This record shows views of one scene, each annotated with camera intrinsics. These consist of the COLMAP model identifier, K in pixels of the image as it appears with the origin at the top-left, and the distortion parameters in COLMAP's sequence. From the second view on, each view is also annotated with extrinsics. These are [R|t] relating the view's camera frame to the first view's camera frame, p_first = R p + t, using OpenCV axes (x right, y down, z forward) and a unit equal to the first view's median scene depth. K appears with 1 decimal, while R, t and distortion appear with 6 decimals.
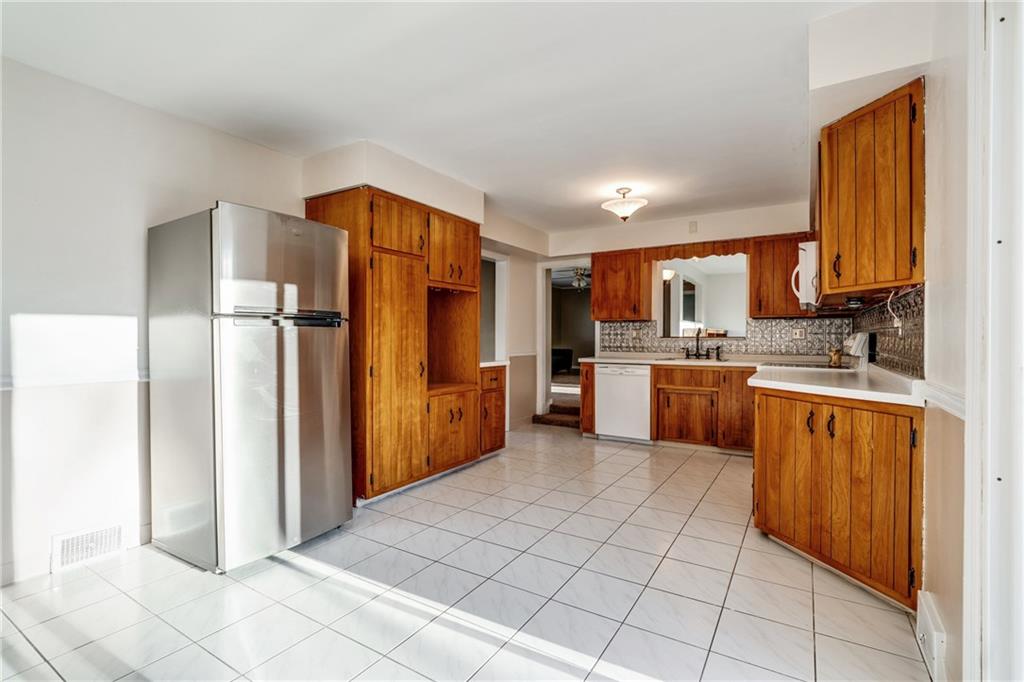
lens RADIAL K [[469.4, 0, 512.0], [0, 469.4, 341.0], [0, 0, 1]] dist [0.002906, -0.000299]
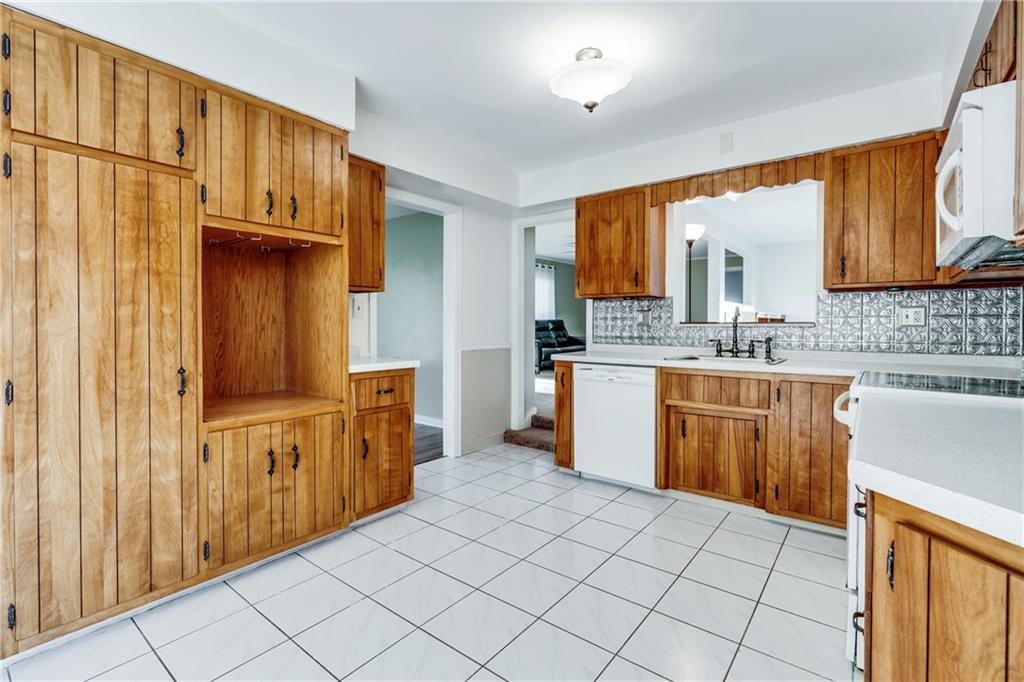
lens RADIAL K [[491.1, 0, 512.4], [0, 491.1, 329.9], [0, 0, 1]] dist [-0.003424, 0.000062]
pose [[0.996890, 0.001506, -0.078786, 0.163802], [-0.001142, 0.999988, 0.004667, -0.001269], [0.078792, -0.004563, 0.996881, 0.352389]]
